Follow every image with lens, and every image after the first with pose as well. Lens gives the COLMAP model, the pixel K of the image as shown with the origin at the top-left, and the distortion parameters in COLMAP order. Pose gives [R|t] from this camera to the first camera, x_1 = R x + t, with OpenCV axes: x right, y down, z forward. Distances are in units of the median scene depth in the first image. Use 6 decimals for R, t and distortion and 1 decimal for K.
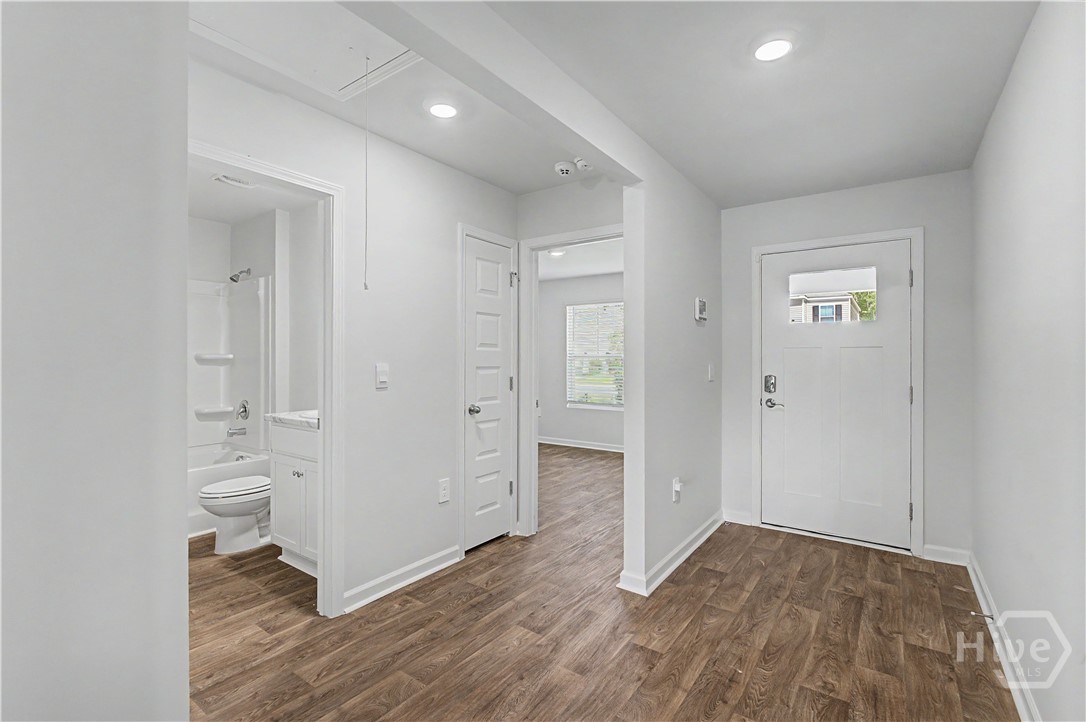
lens RADIAL K [[478.5, 0, 539.6], [0, 478.5, 361.0], [0, 0, 1]] dist [-0.002978, -0.000282]
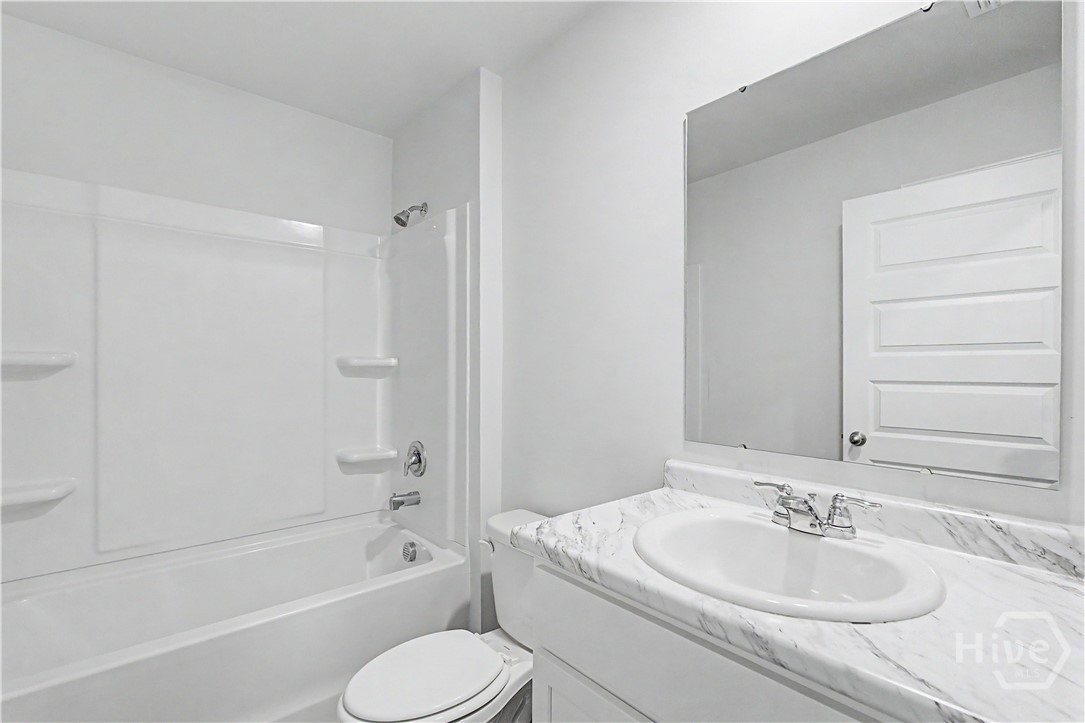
lens RADIAL K [[478.0, 0, 543.9], [0, 478.0, 366.4], [0, 0, 1]] dist [-0.002978, -0.000282]
pose [[0.976188, -0.002794, -0.216909, -0.353709], [0.001237, 0.999972, -0.007314, 0.000416], [0.216923, 0.006872, 0.976164, 0.490972]]
